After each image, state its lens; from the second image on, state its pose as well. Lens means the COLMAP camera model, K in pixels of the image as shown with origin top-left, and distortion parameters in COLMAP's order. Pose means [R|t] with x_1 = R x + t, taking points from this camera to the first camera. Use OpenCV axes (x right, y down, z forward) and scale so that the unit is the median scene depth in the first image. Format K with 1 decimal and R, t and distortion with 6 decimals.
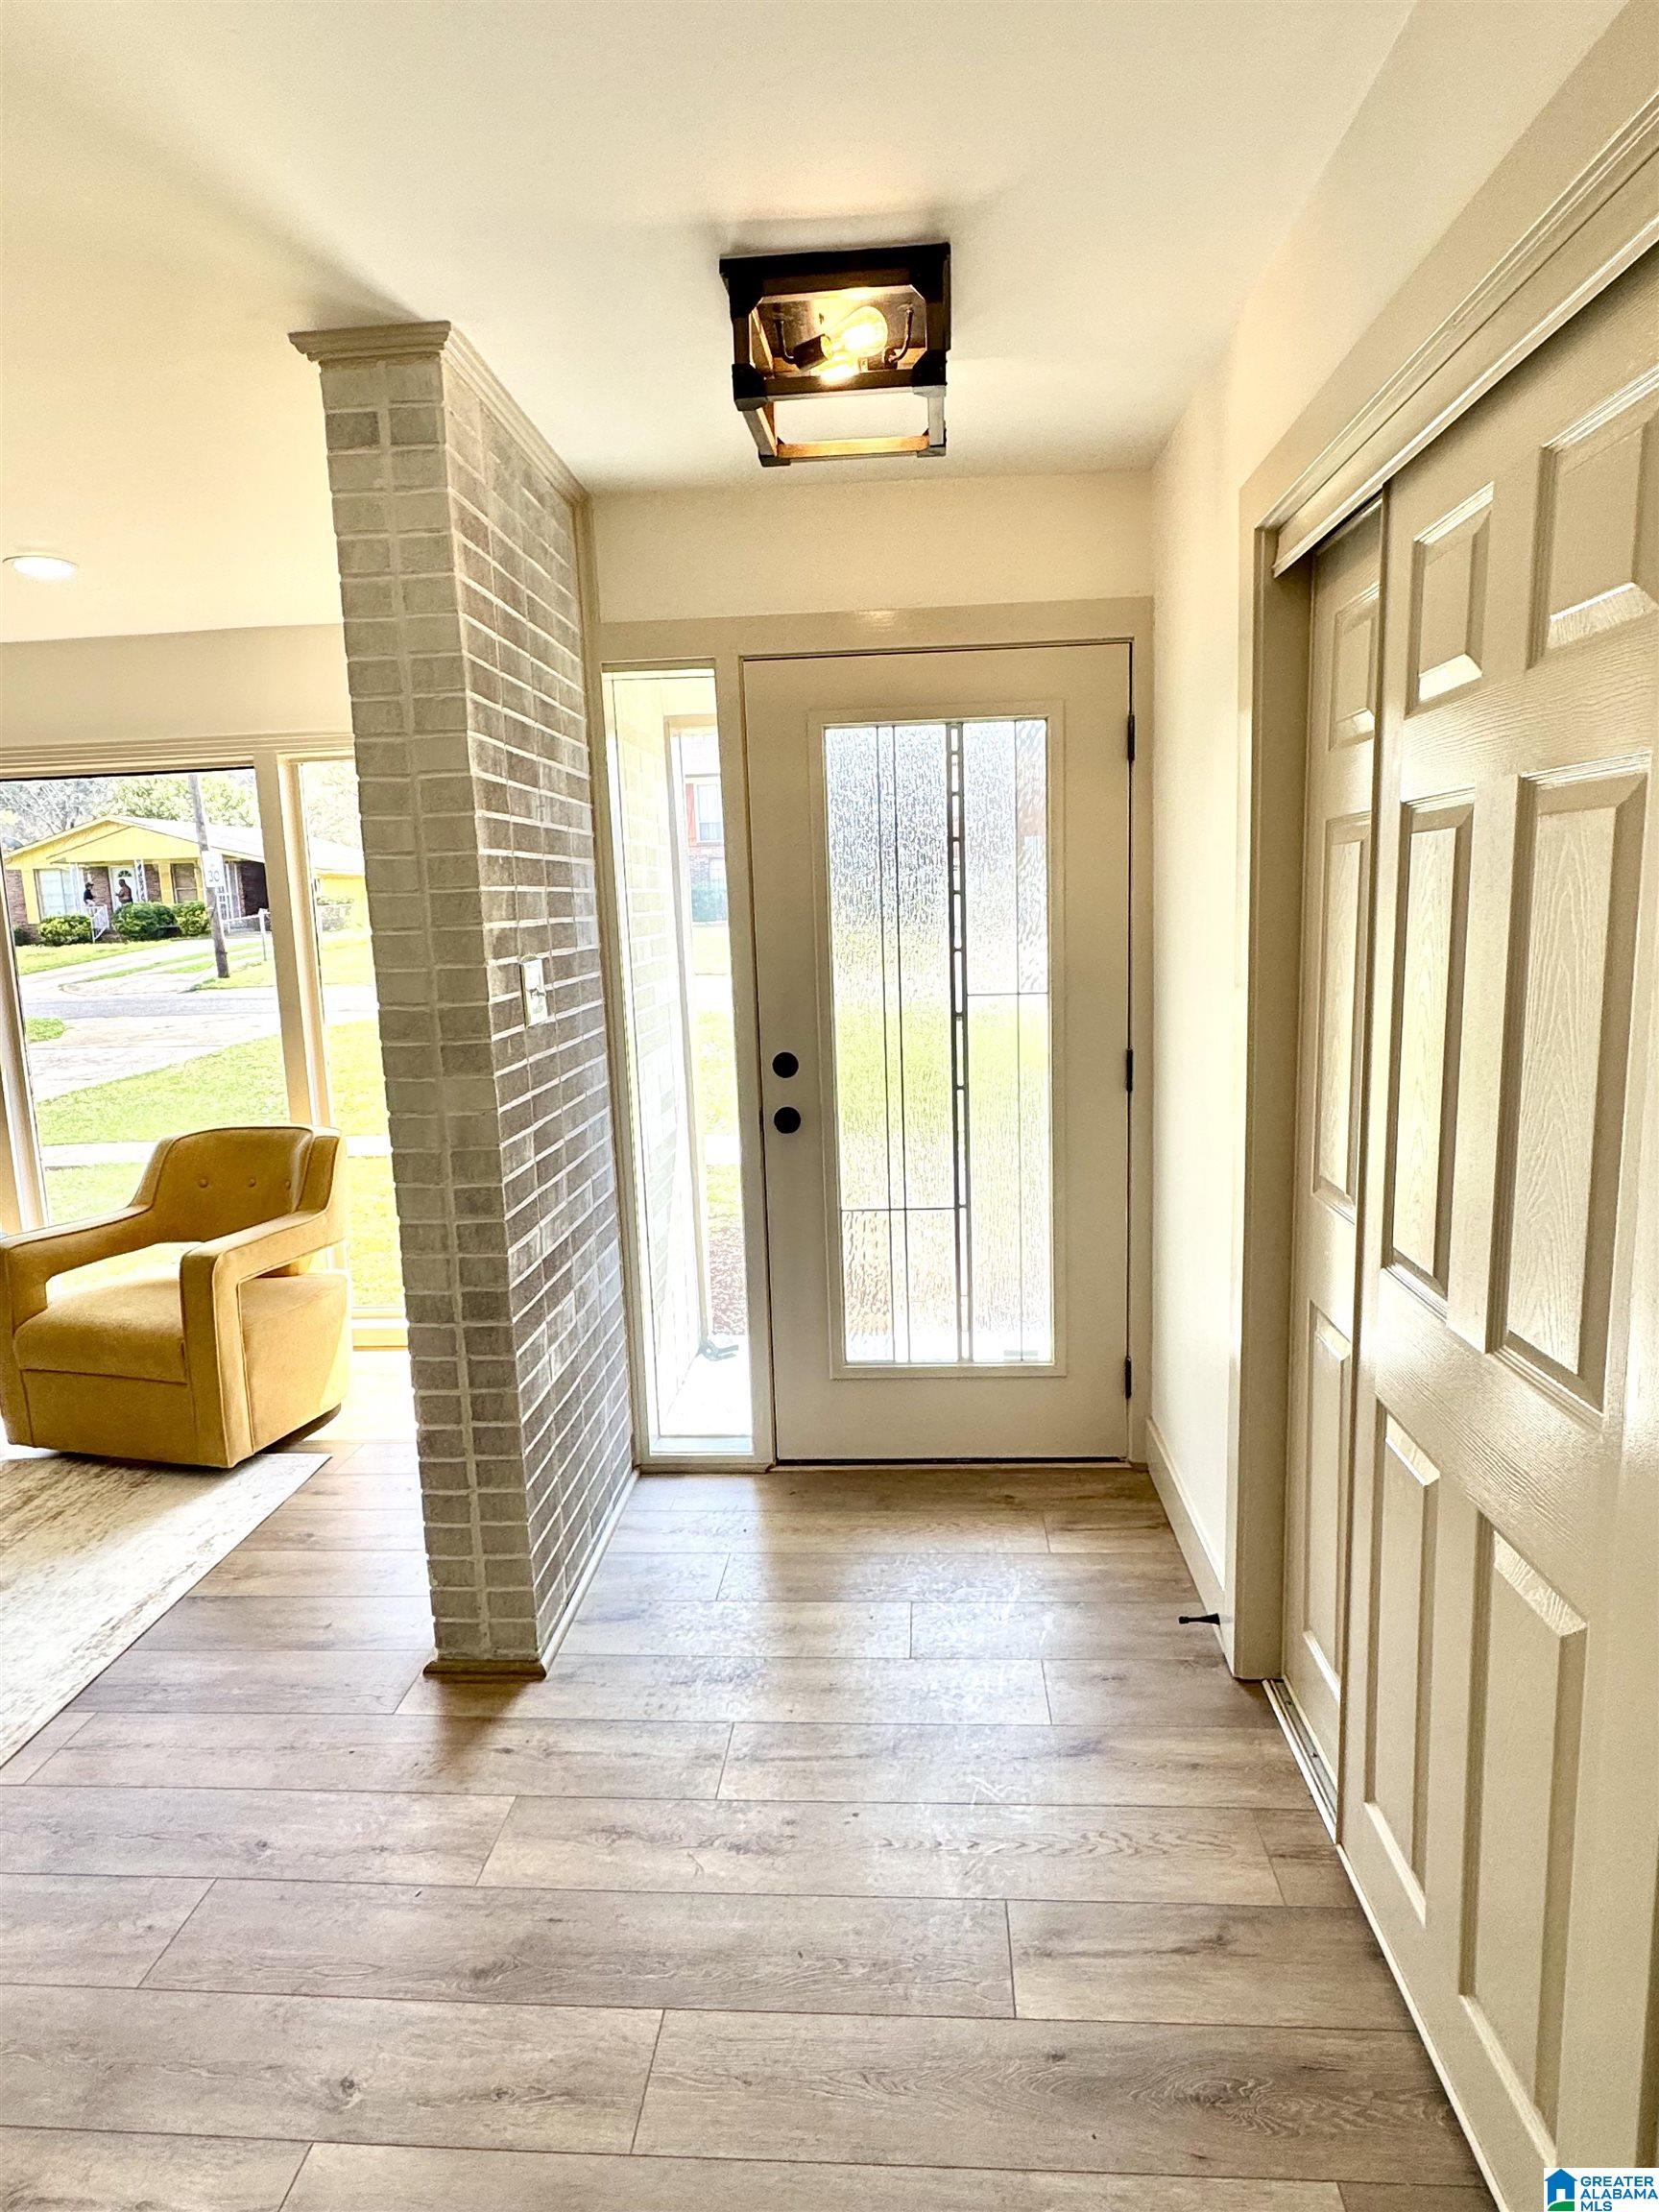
lens RADIAL K [[1278.0, 0, 835.3], [0, 1278.0, 1103.4], [0, 0, 1]] dist [-0.002091, 0.001036]
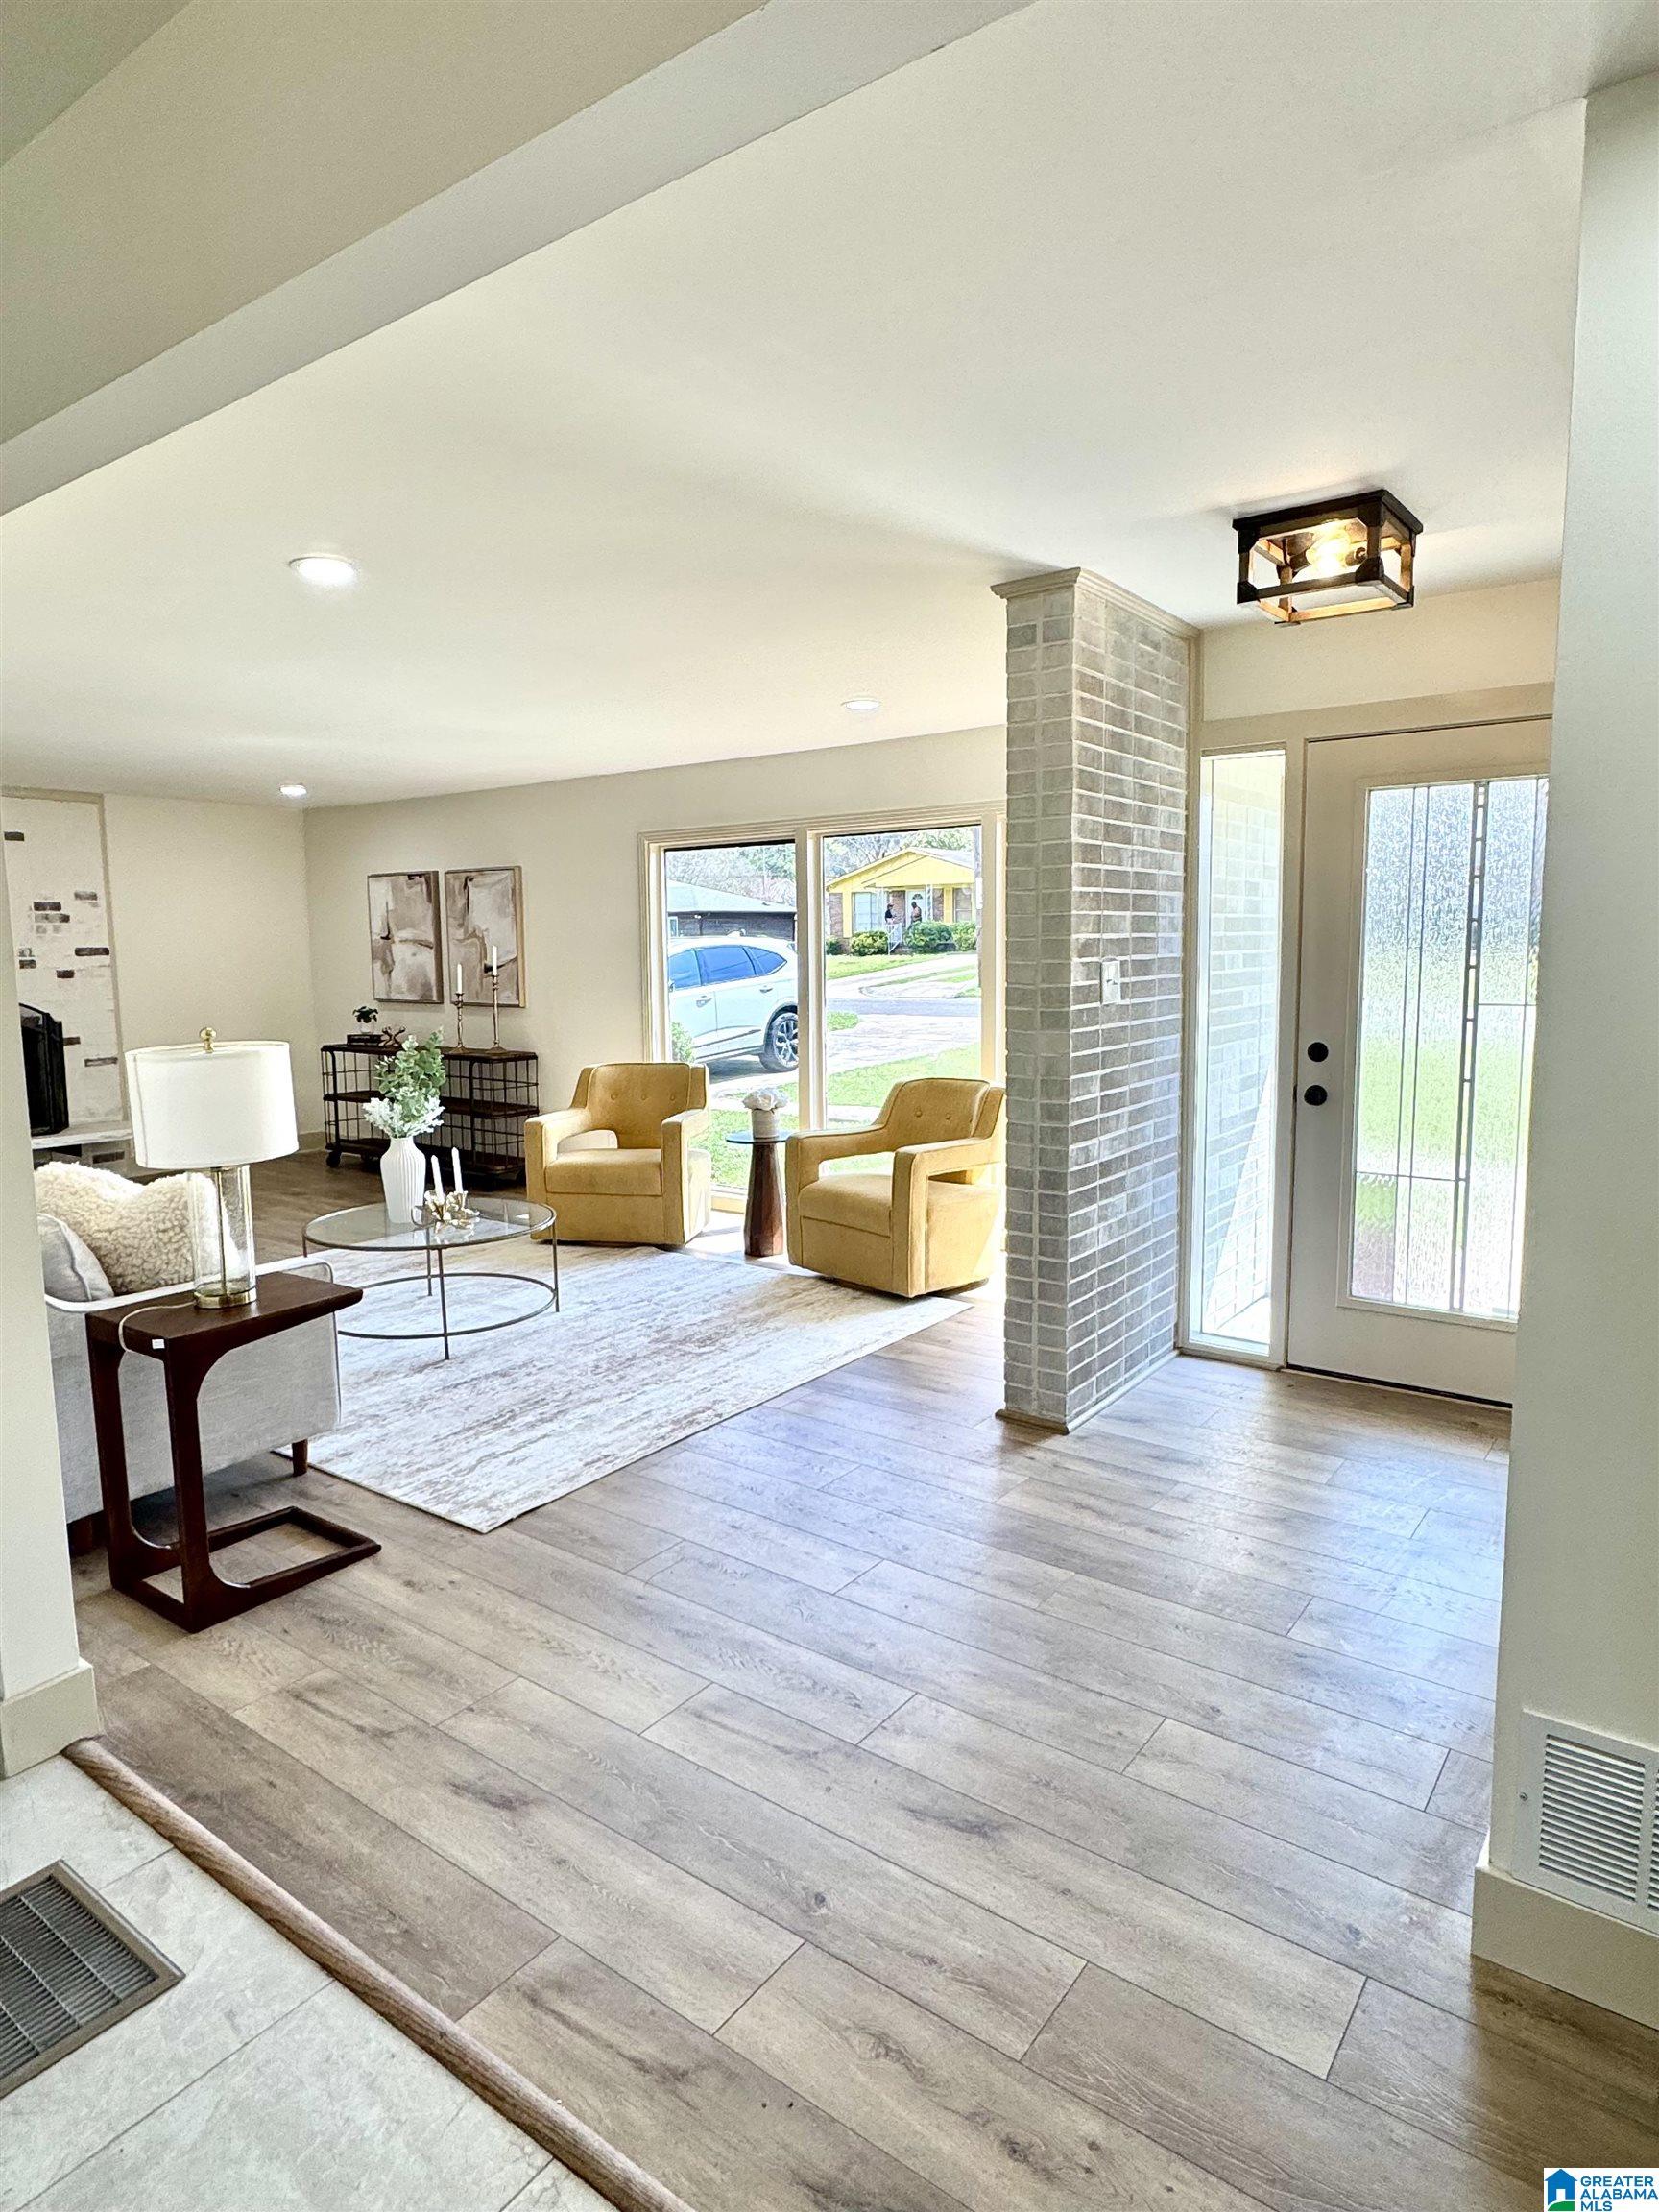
lens RADIAL K [[1278.0, 0, 835.3], [0, 1278.0, 1103.4], [0, 0, 1]] dist [-0.002091, 0.001036]
pose [[0.843588, 0.089855, -0.529419, 0.253776], [-0.099446, 0.994988, 0.010413, 0.060325], [0.527702, 0.043864, 0.848296, -0.367781]]
